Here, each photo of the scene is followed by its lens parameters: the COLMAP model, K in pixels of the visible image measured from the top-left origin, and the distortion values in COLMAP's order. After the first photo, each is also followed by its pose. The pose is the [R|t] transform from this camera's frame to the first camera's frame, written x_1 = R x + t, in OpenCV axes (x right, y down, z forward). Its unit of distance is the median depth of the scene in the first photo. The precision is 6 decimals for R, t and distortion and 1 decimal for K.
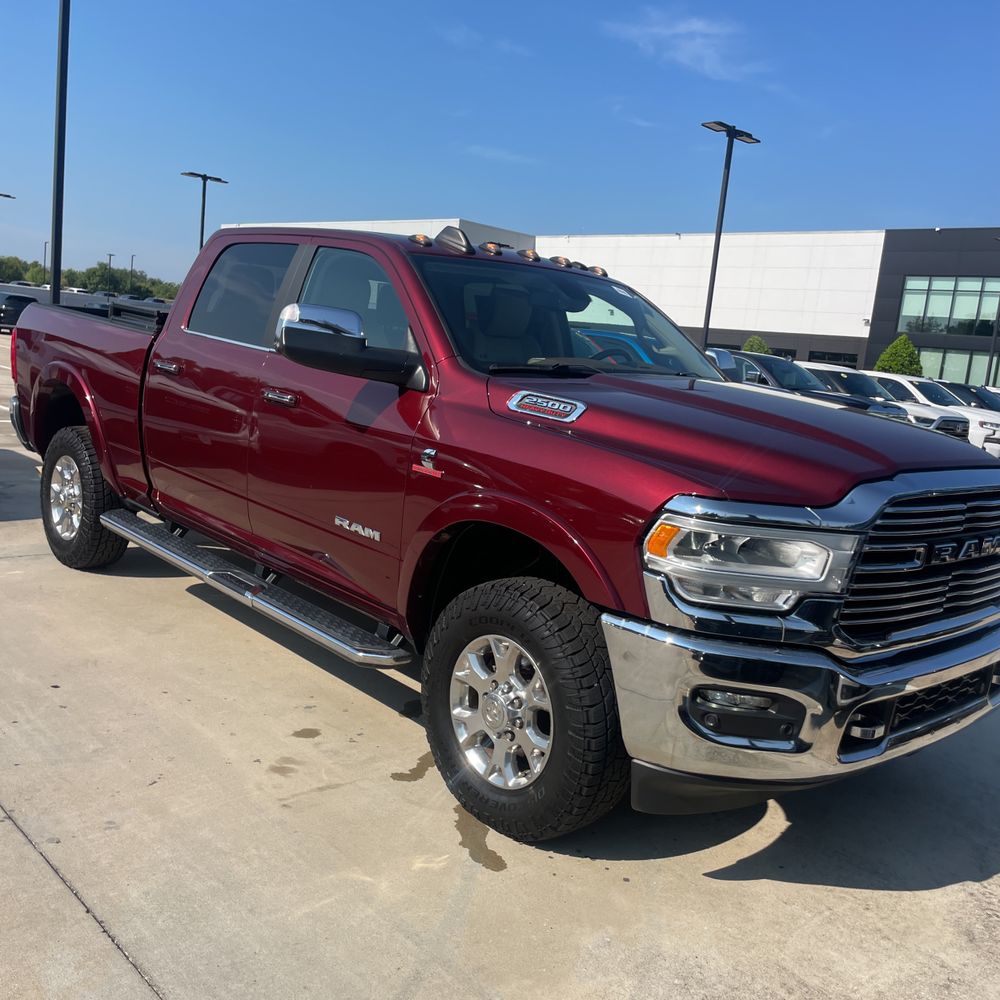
lens RADIAL K [[1038.2, 0, 518.3], [0, 1038.2, 483.0], [0, 0, 1]] dist [0.097851, -0.127564]
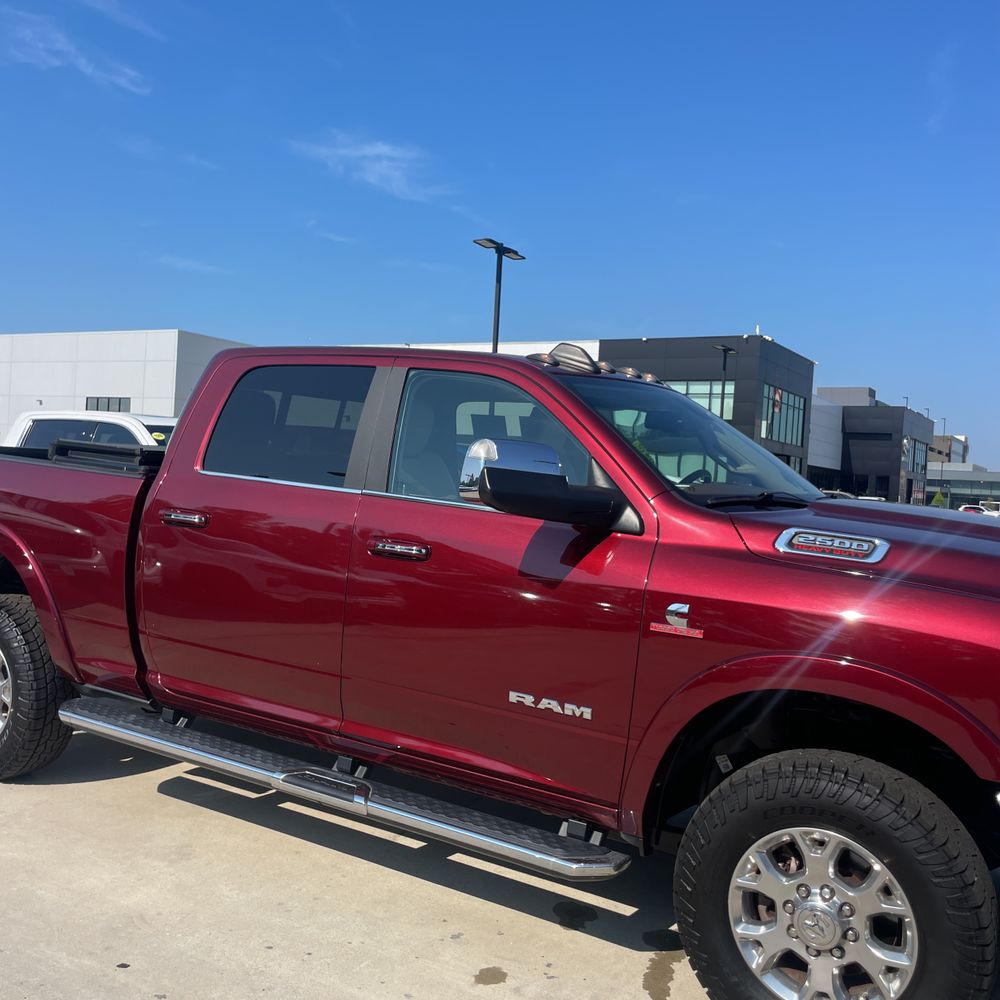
lens RADIAL K [[1038.2, 0, 518.3], [0, 1038.2, 483.0], [0, 0, 1]] dist [0.097851, -0.127564]
pose [[0.960296, -0.048393, 0.274754, -0.370432], [0.075793, 0.993054, -0.089997, -0.054227], [-0.268490, 0.107248, 0.957294, 0.191318]]
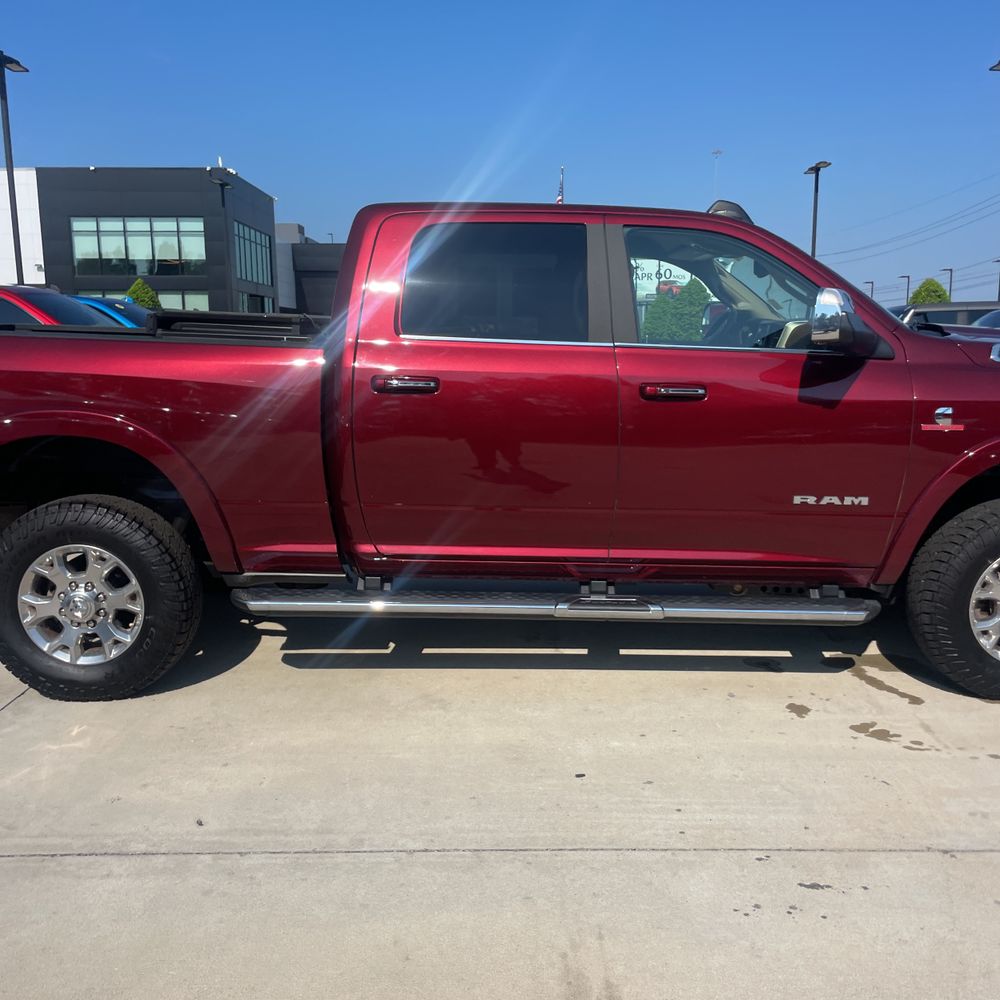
lens RADIAL K [[1031.8, 0, 530.7], [0, 1031.8, 503.4], [0, 0, 1]] dist [0.113798, -0.183170]
pose [[0.666726, -0.222254, 0.711393, -1.026093], [0.167405, 0.974770, 0.147644, -0.147316], [-0.726259, 0.020653, 0.687111, 0.472499]]
